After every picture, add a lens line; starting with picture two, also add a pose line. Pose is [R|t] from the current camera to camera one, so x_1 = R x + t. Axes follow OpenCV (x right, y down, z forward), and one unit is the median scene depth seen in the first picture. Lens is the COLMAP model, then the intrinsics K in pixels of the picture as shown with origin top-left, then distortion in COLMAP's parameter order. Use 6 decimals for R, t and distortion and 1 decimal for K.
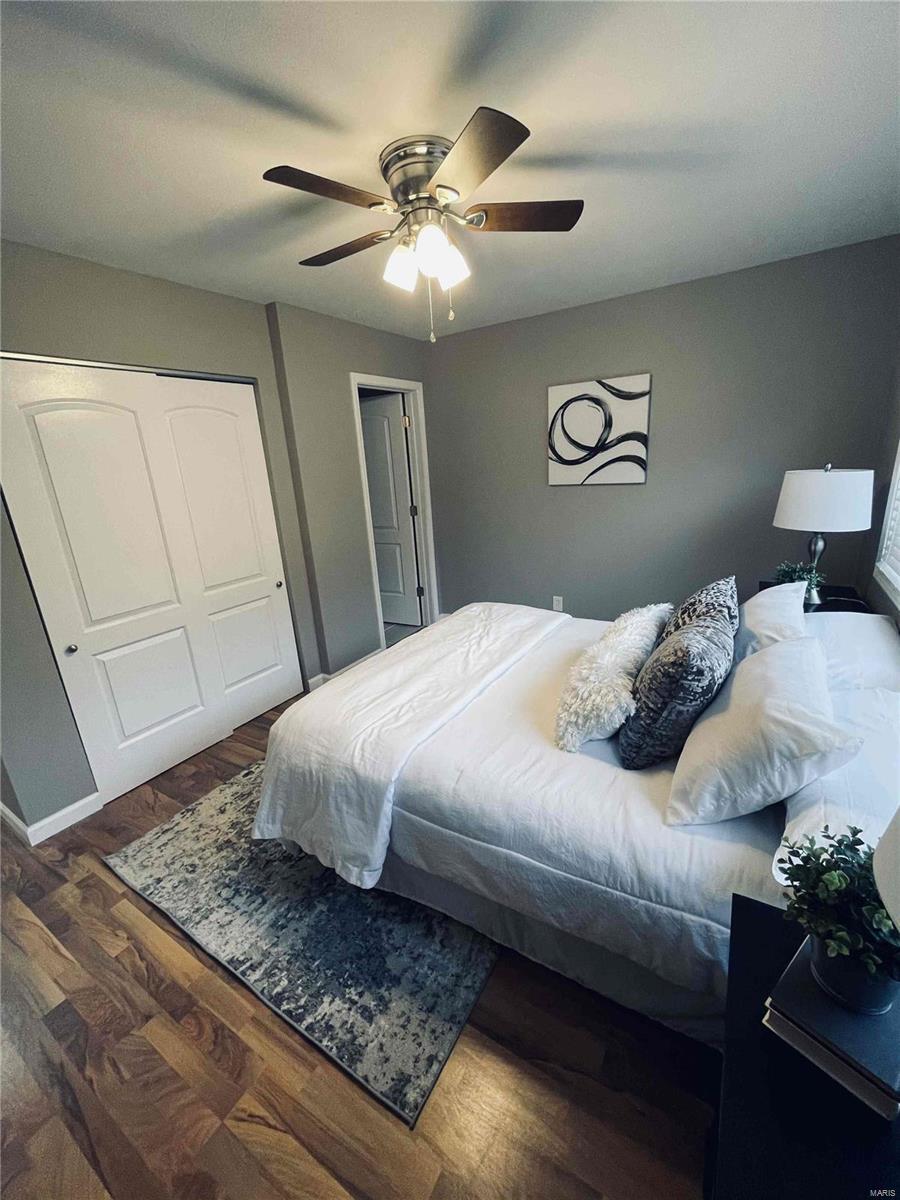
lens RADIAL K [[484.4, 0, 453.1], [0, 484.4, 601.7], [0, 0, 1]] dist [-0.001363, -0.000212]
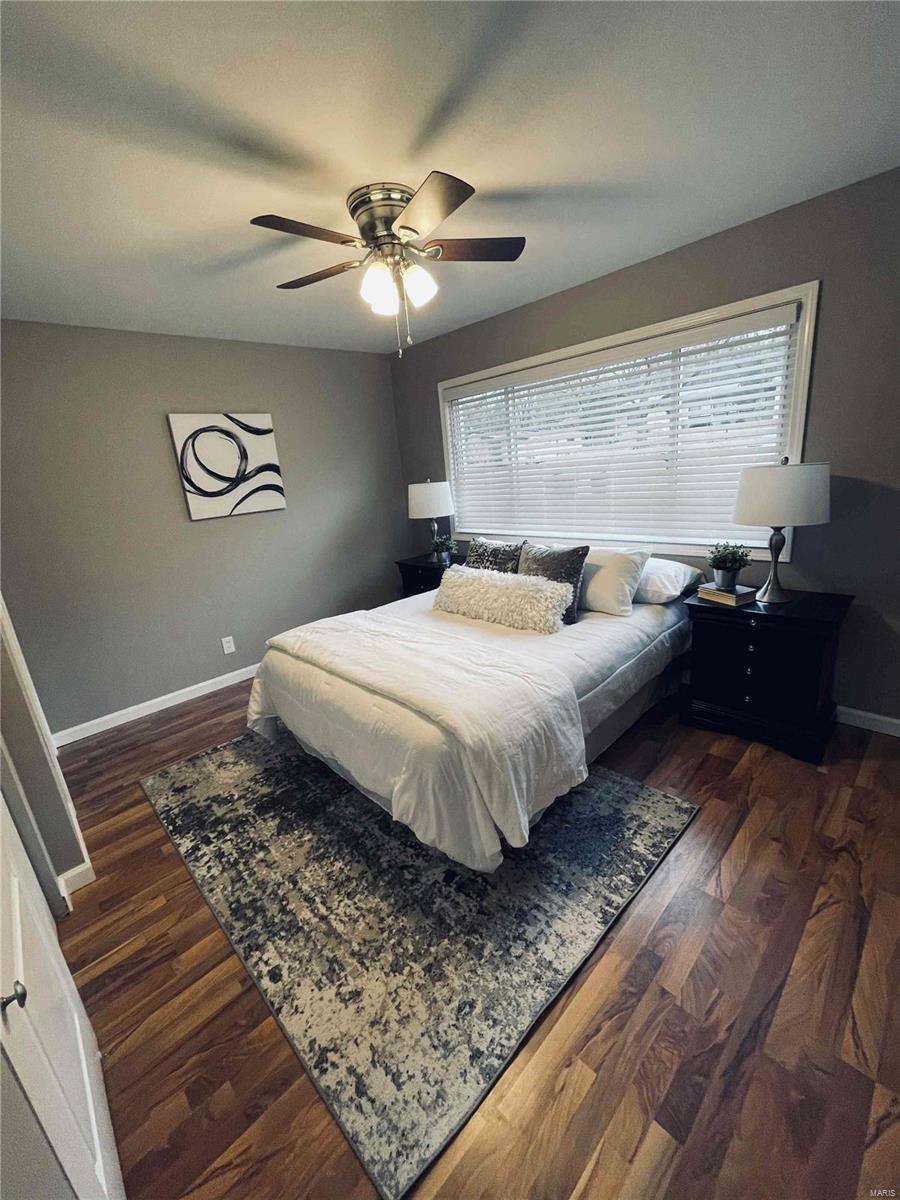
lens RADIAL K [[484.4, 0, 453.9], [0, 484.4, 599.2], [0, 0, 1]] dist [-0.001363, -0.000212]
pose [[0.245429, -0.222336, 0.943574, -1.239023], [0.351136, 0.927638, 0.127249, -0.106142], [-0.903586, 0.300092, 0.305739, 0.720773]]
